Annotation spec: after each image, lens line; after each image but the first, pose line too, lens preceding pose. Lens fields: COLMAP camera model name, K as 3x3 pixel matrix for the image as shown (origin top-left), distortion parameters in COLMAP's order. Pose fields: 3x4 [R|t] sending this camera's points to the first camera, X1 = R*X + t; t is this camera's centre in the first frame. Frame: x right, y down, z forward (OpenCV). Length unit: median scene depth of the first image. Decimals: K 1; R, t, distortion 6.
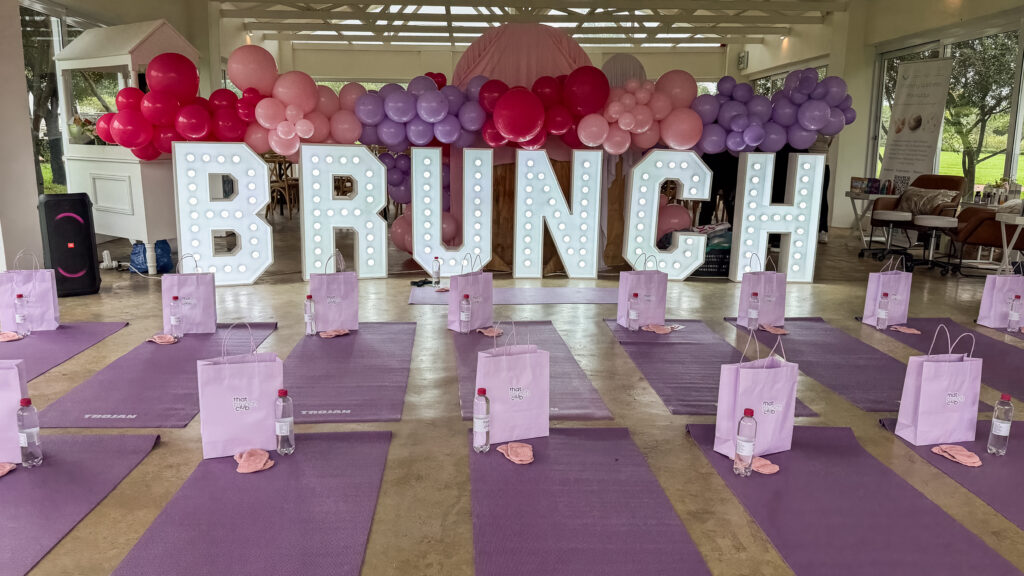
lens RADIAL K [[770.5, 0, 502.4], [0, 770.5, 298.2], [0, 0, 1]] dist [0.012005, -0.022133]
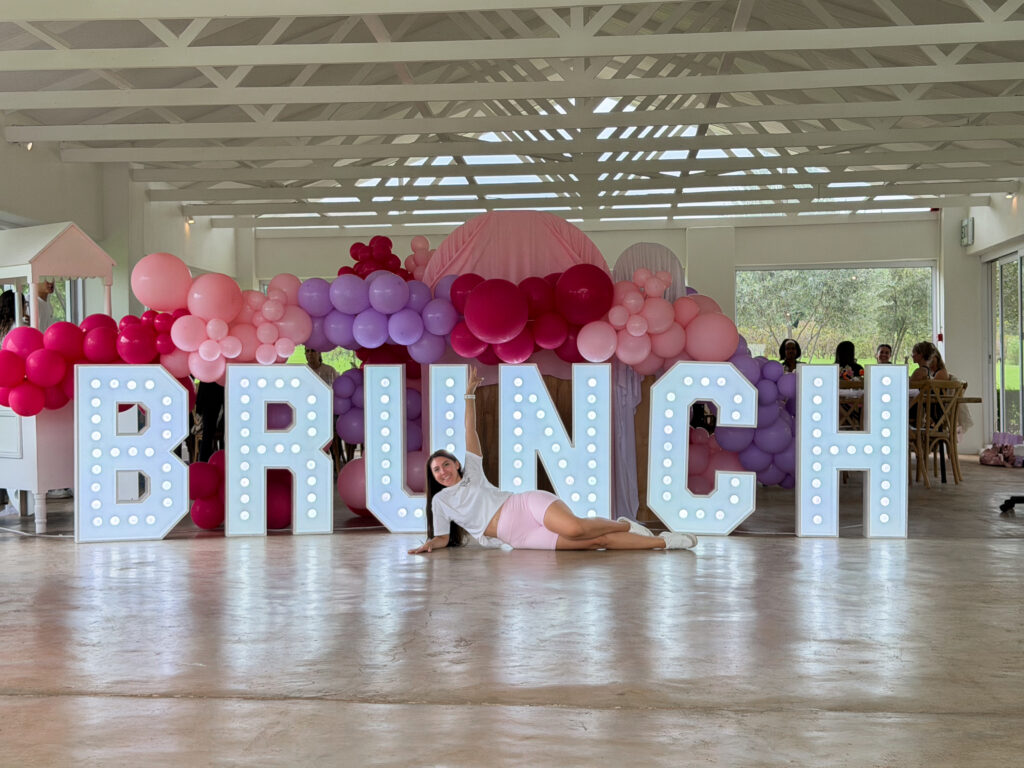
lens RADIAL K [[1502.8, 0, 510.6], [0, 1502.8, 377.6], [0, 0, 1]] dist [-0.011374, 0.000000]
pose [[0.994005, -0.023948, -0.106684, 0.187691], [0.001670, 0.978930, -0.204189, 0.126209], [0.109326, 0.202786, 0.973101, -0.464620]]
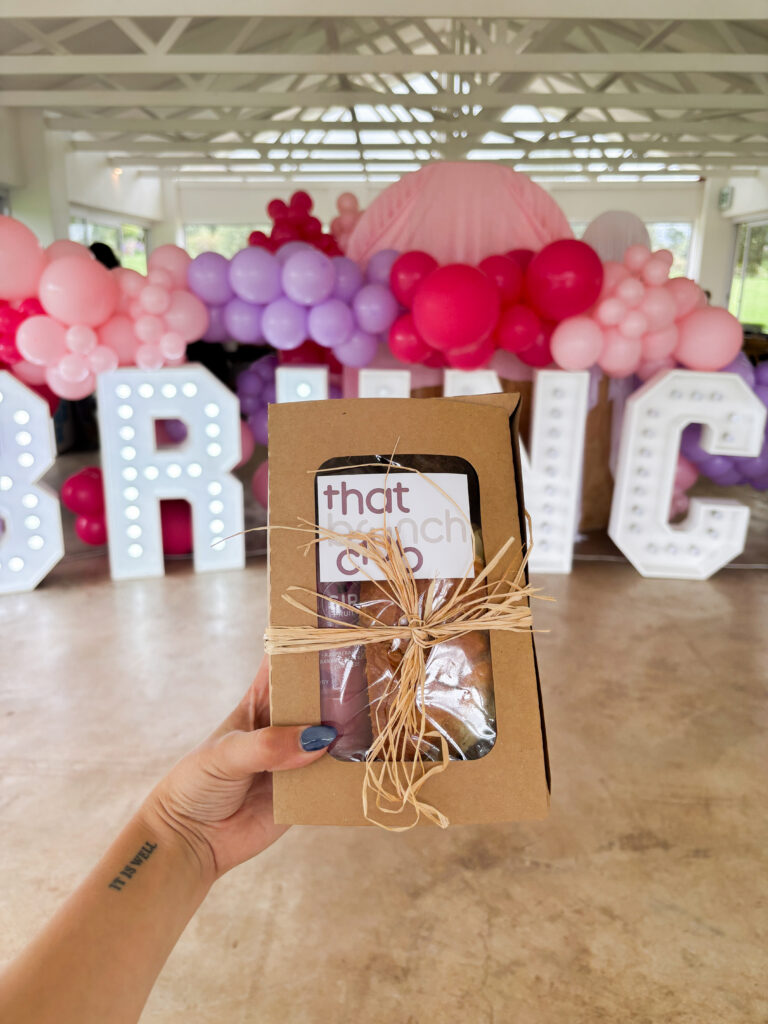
lens RADIAL K [[785.0, 0, 380.3], [0, 785.0, 516.4], [0, 0, 1]] dist [-0.028671, 0.006004]
pose [[0.998324, 0.014669, -0.055984, 0.001676], [-0.009137, 0.995162, 0.097820, -0.134595], [0.057148, -0.097144, 0.993628, 0.349712]]
